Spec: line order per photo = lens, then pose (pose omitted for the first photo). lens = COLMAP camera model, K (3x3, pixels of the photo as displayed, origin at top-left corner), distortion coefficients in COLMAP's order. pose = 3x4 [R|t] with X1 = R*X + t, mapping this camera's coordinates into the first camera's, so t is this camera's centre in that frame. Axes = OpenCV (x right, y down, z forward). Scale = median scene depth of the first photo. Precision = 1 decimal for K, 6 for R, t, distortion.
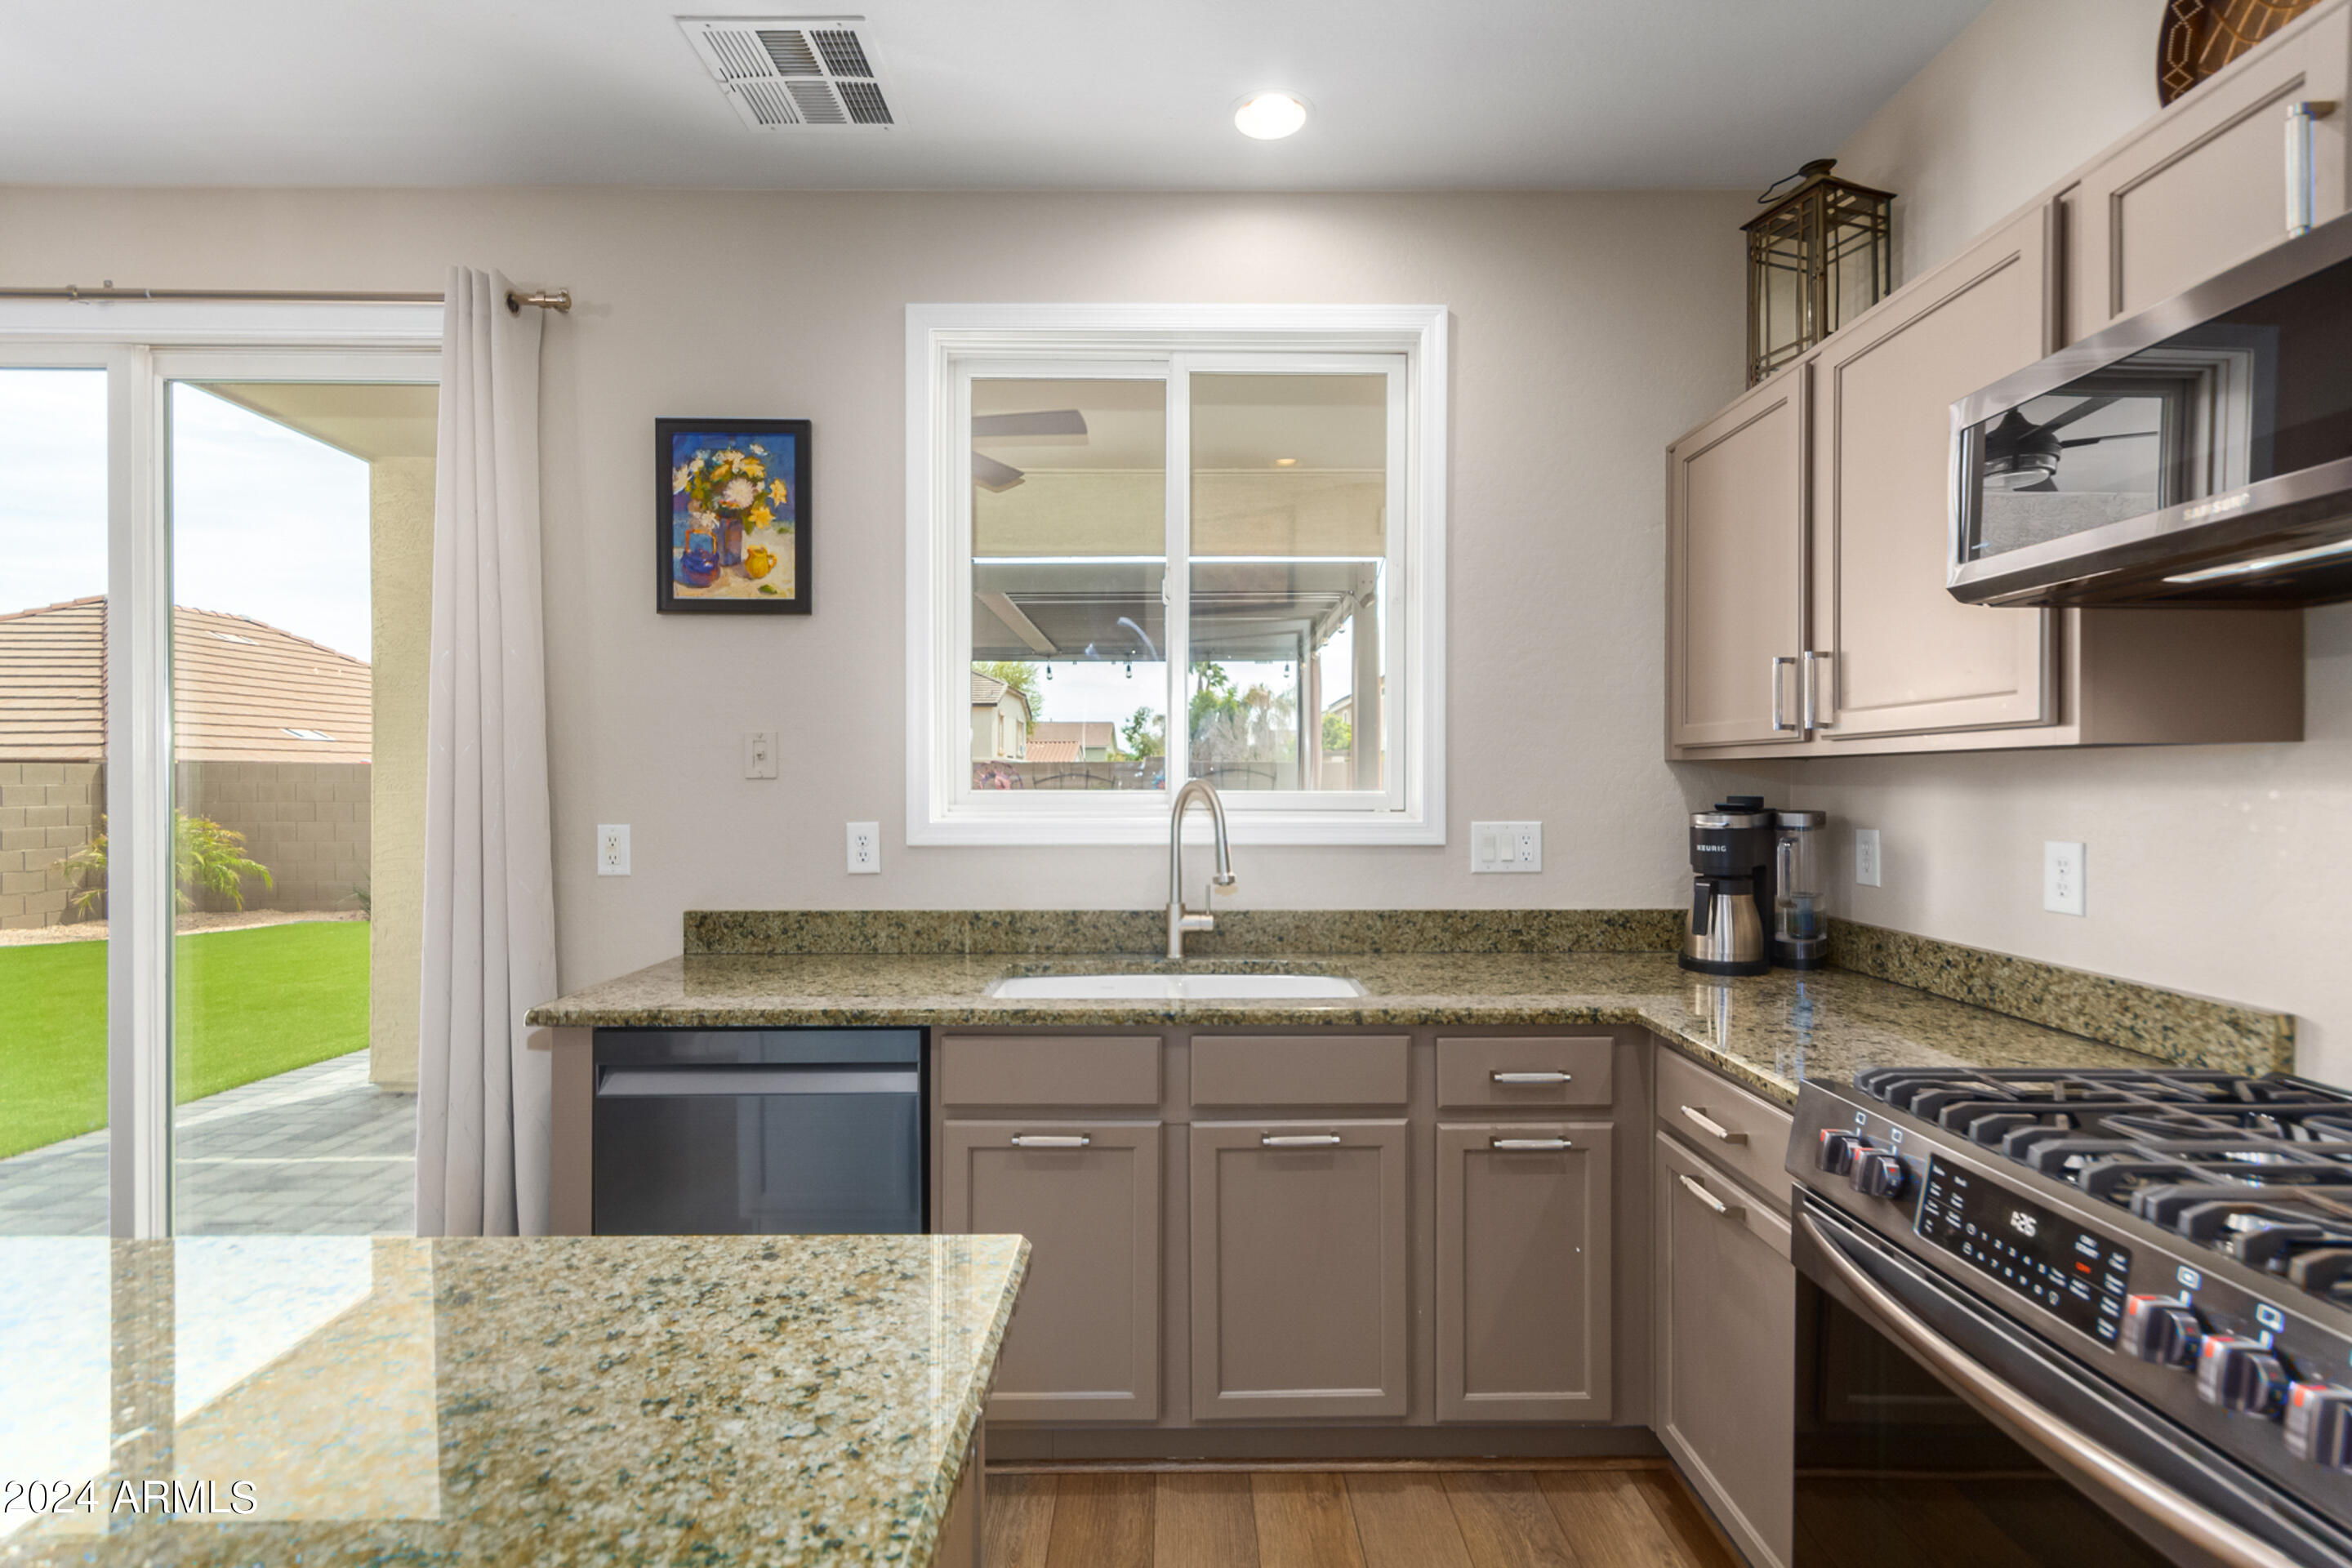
lens RADIAL K [[1085.9, 0, 1193.8], [0, 1085.9, 790.2], [0, 0, 1]] dist [0.011266, -0.002285]
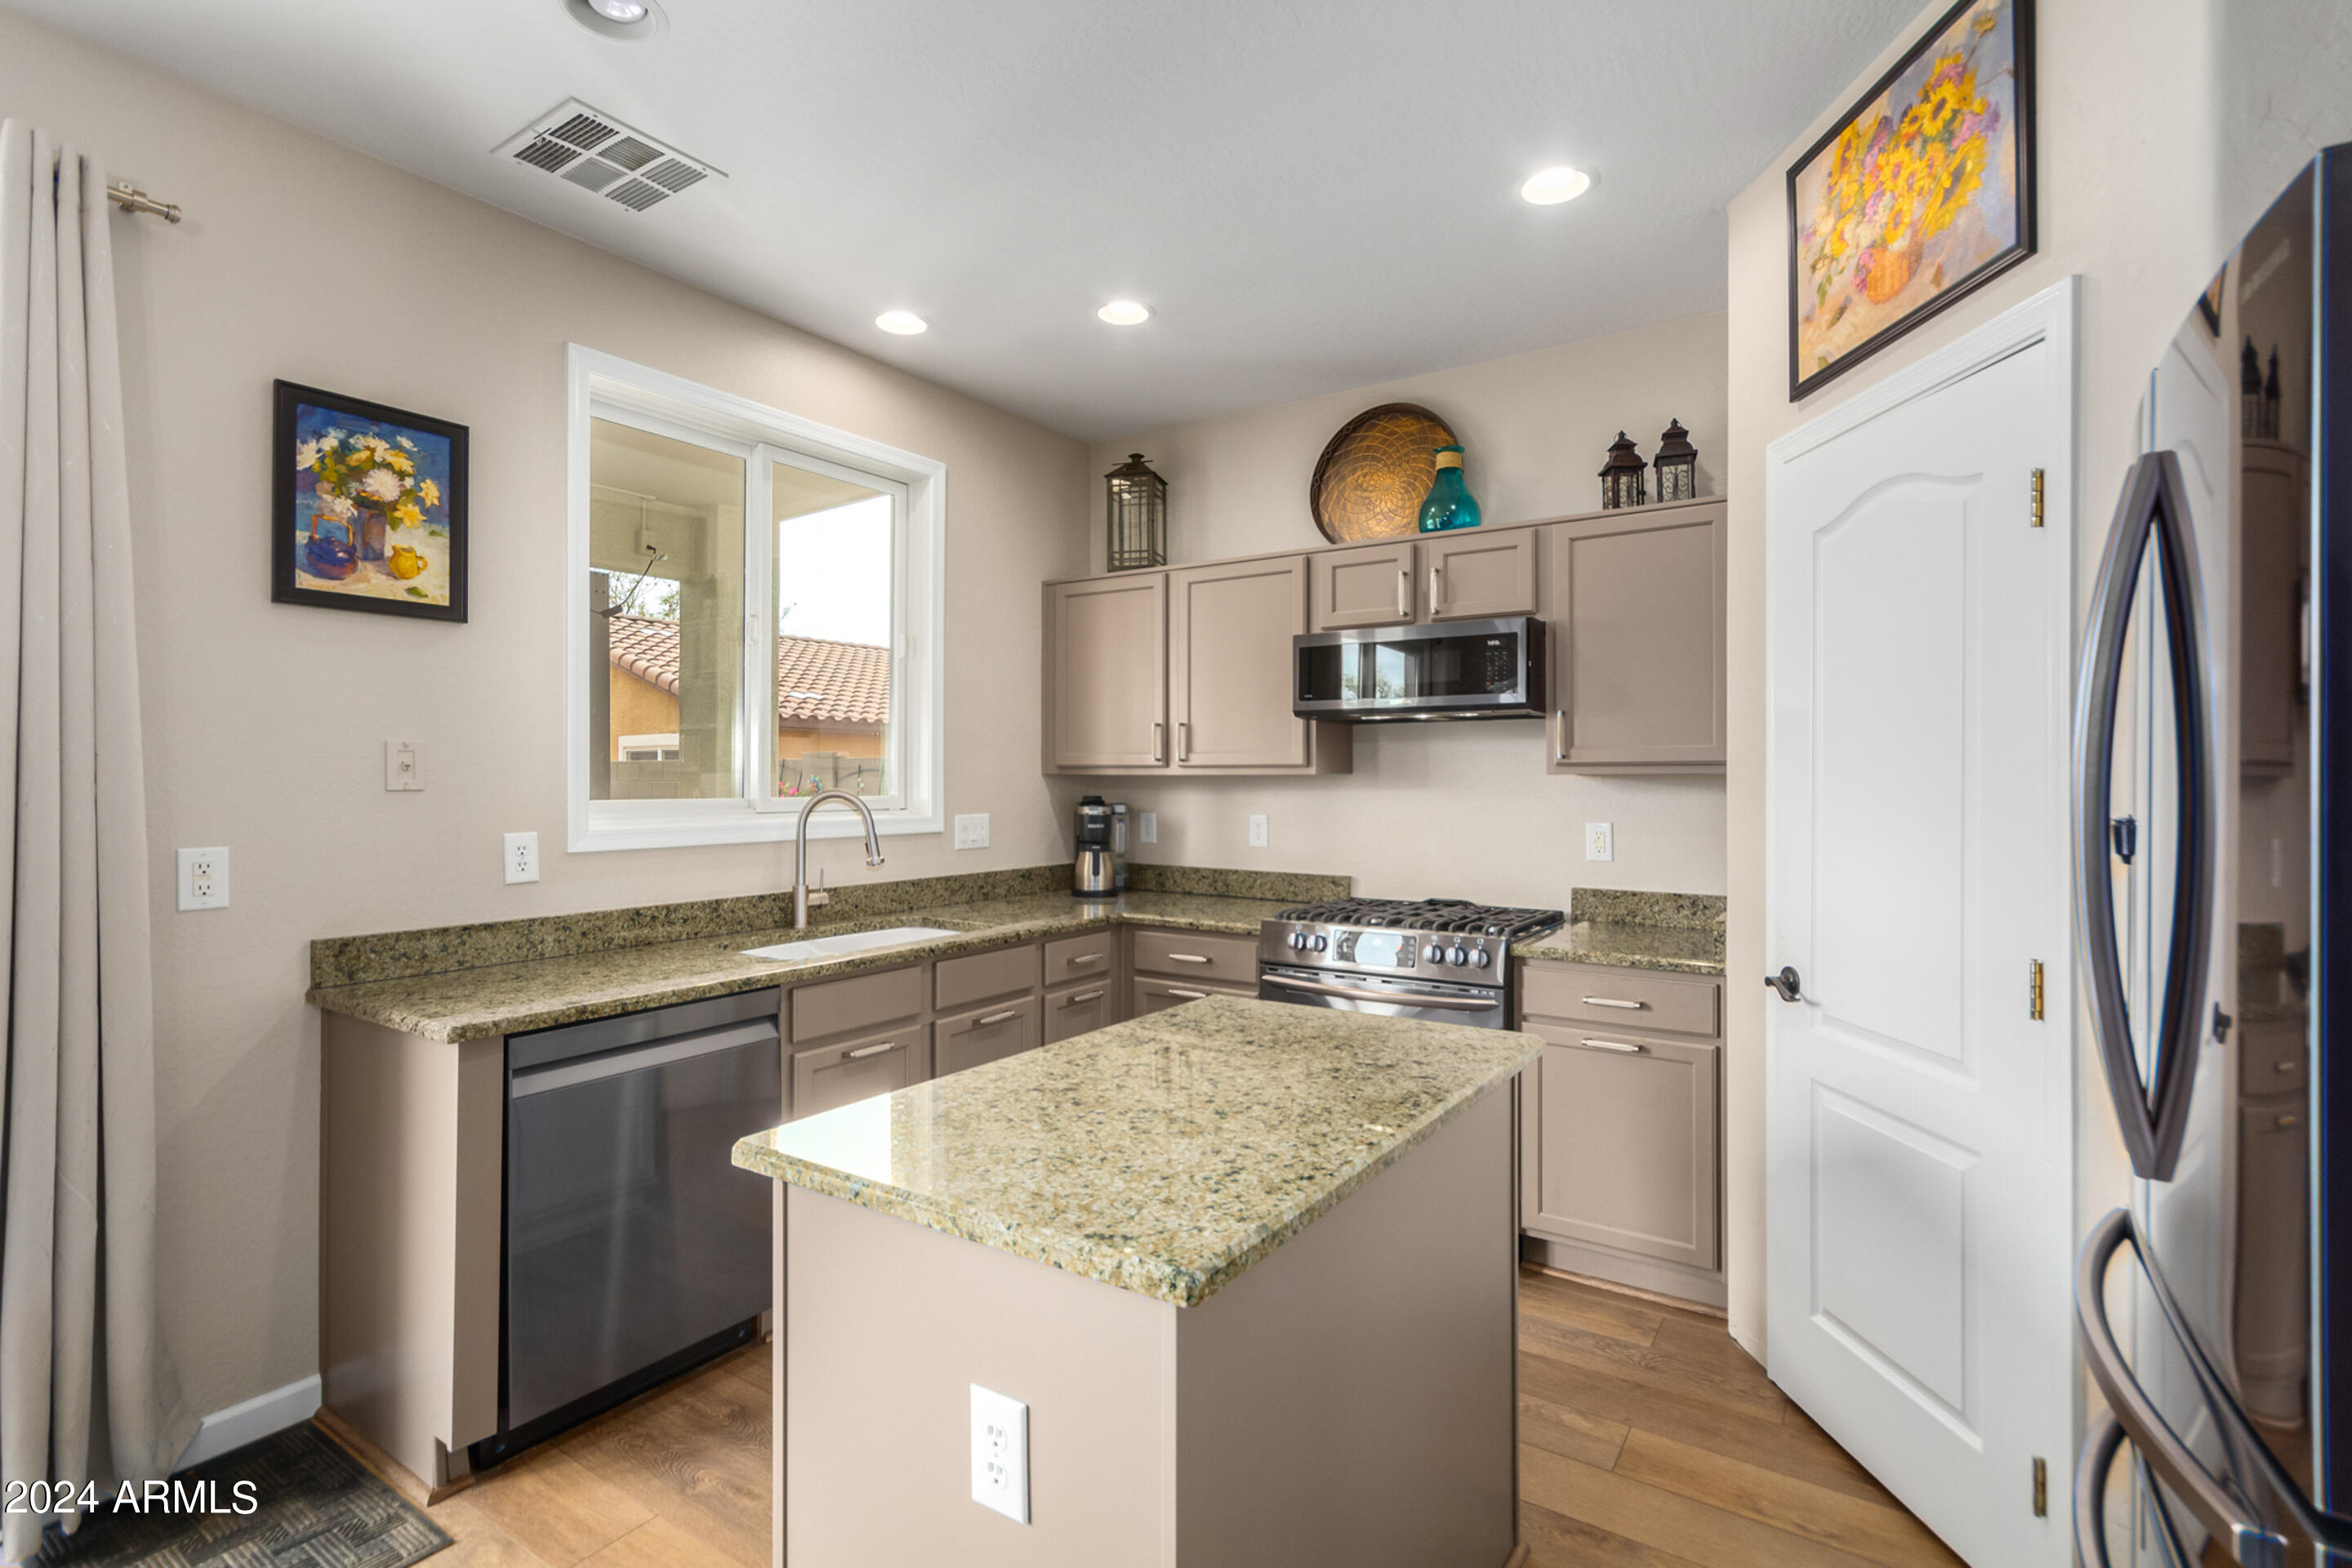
lens RADIAL K [[1085.9, 0, 1186.1], [0, 1085.9, 776.6], [0, 0, 1]] dist [0.011266, -0.002285]
pose [[0.563174, 0.001269, 0.826338, -0.804304], [0.004220, 0.999981, -0.004412, -0.015988], [-0.826328, 0.005972, 0.563158, -0.092338]]
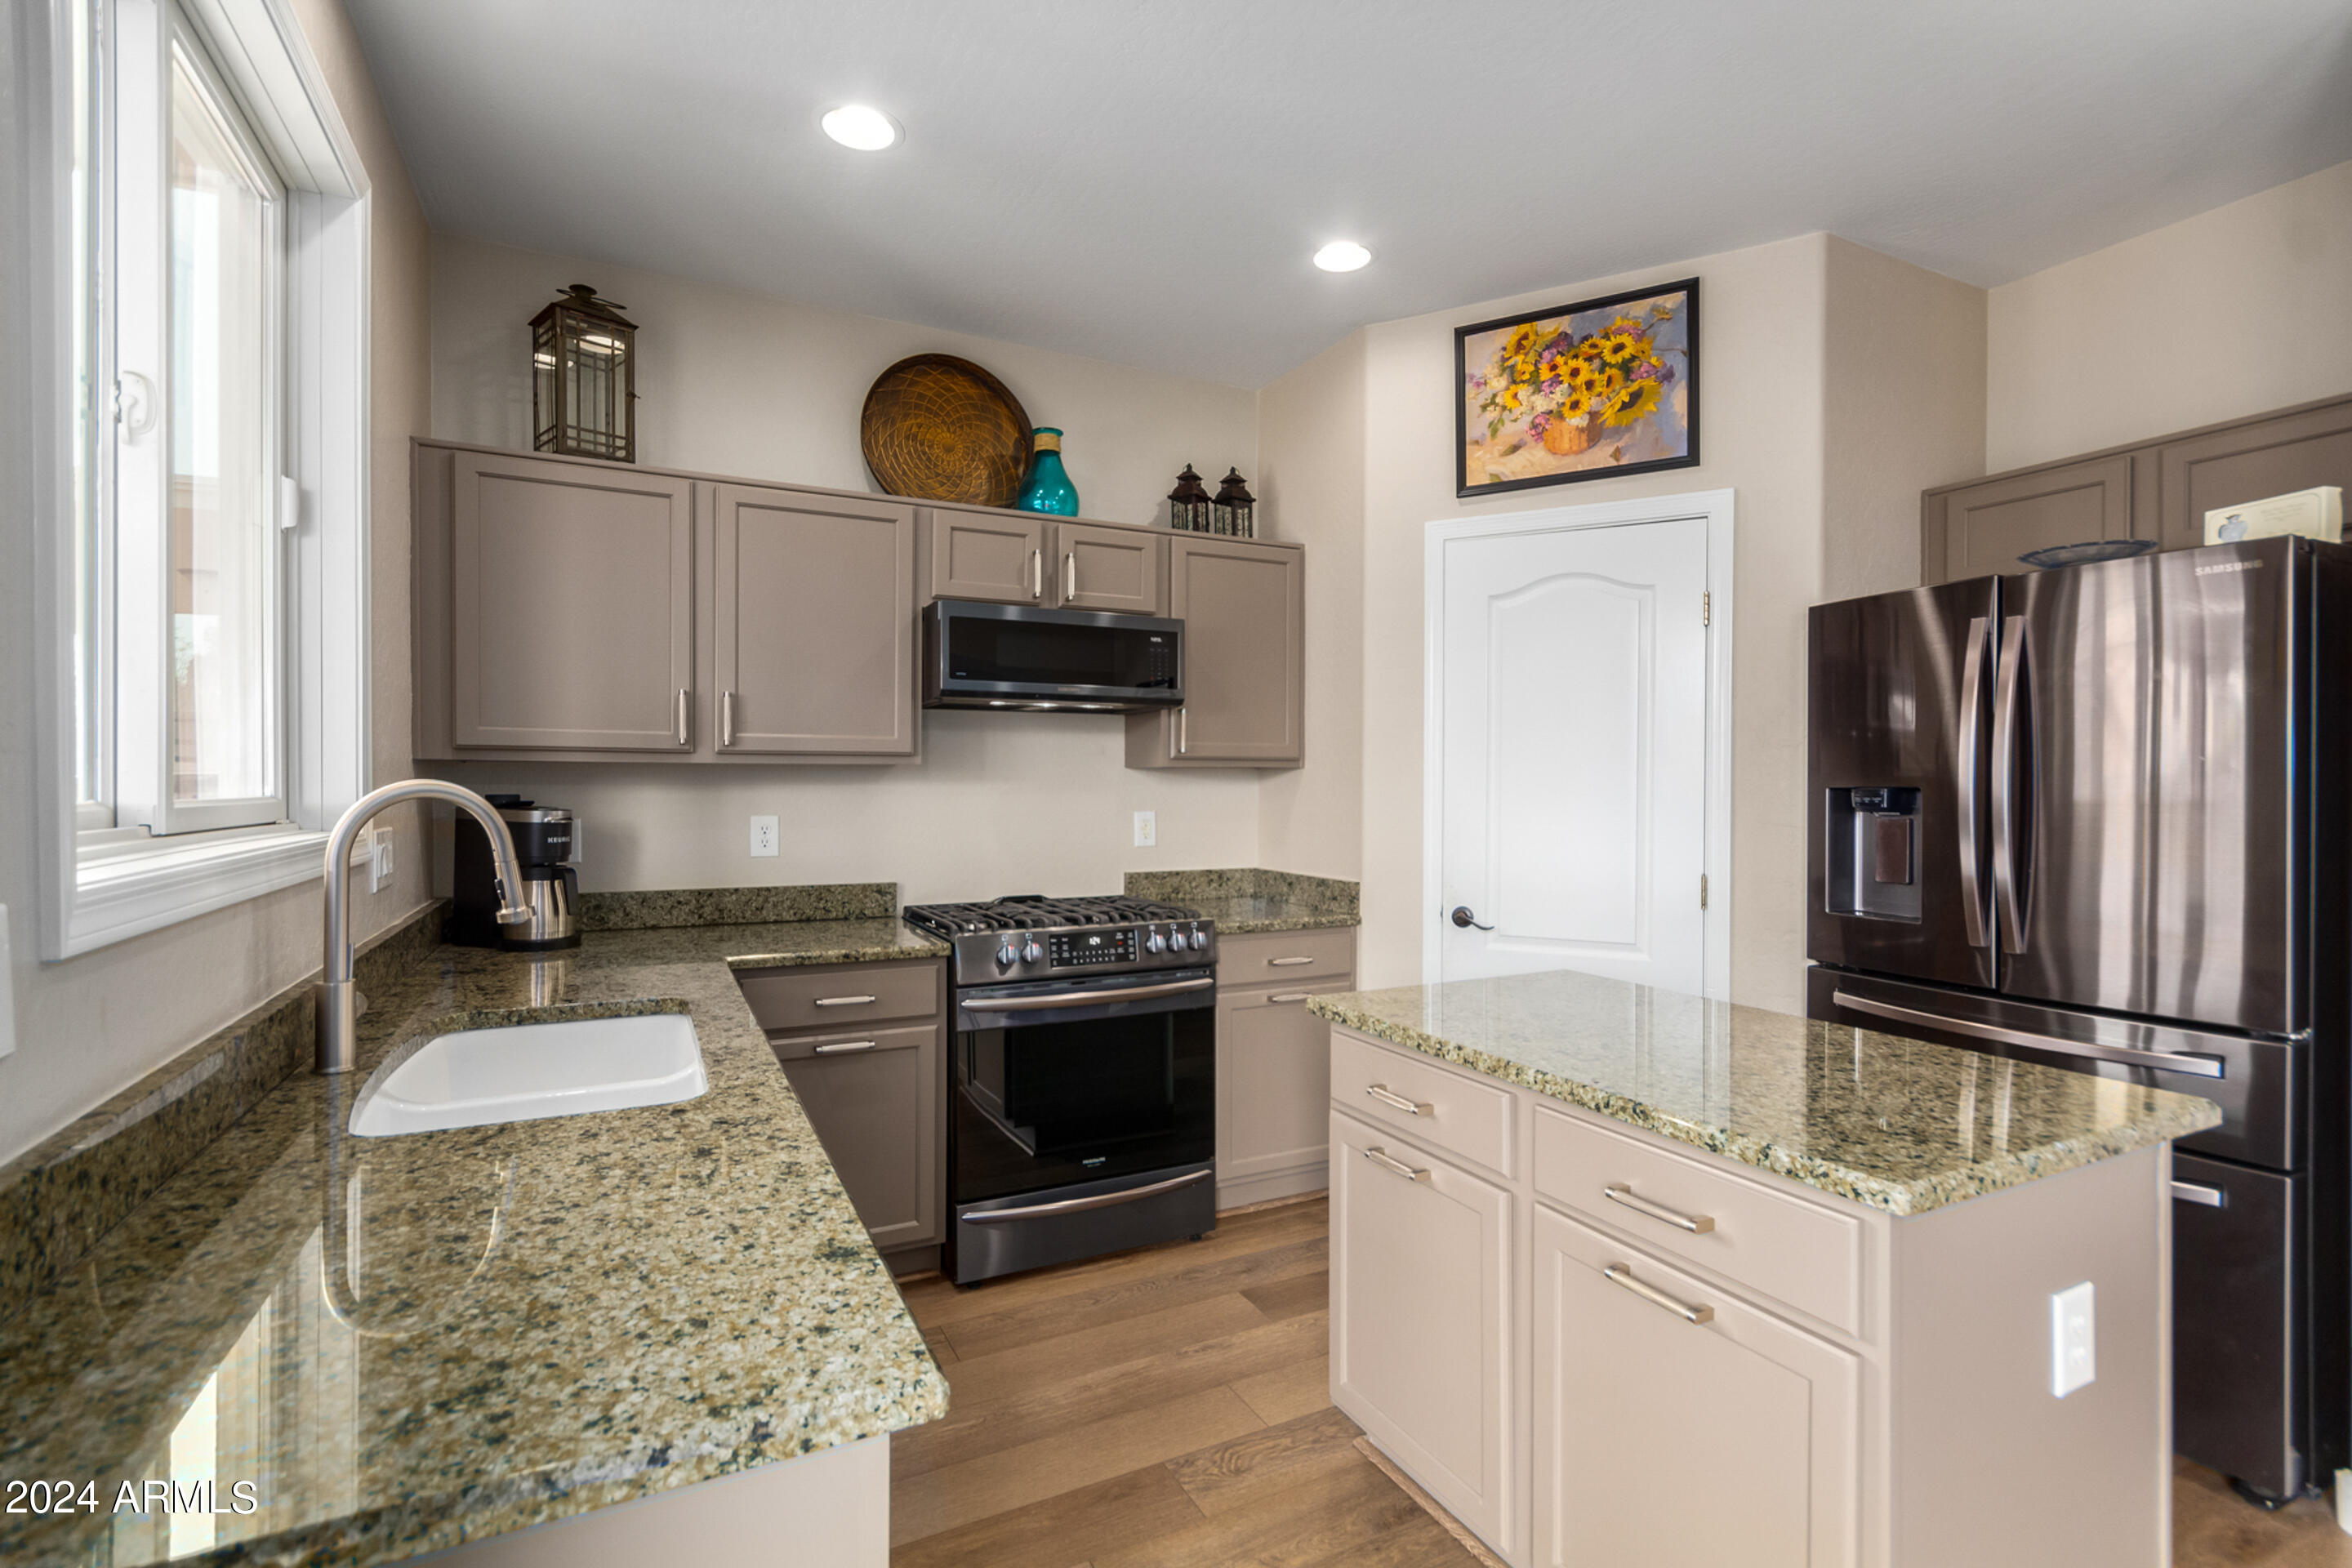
lens RADIAL K [[1085.9, 0, 1180.8], [0, 1085.9, 786.2], [0, 0, 1]] dist [0.011266, -0.002285]
pose [[-0.436573, -0.005725, 0.899651, -0.757947], [0.002337, 0.999969, 0.007497, -0.008293], [-0.899666, 0.005375, -0.436546, 0.830305]]
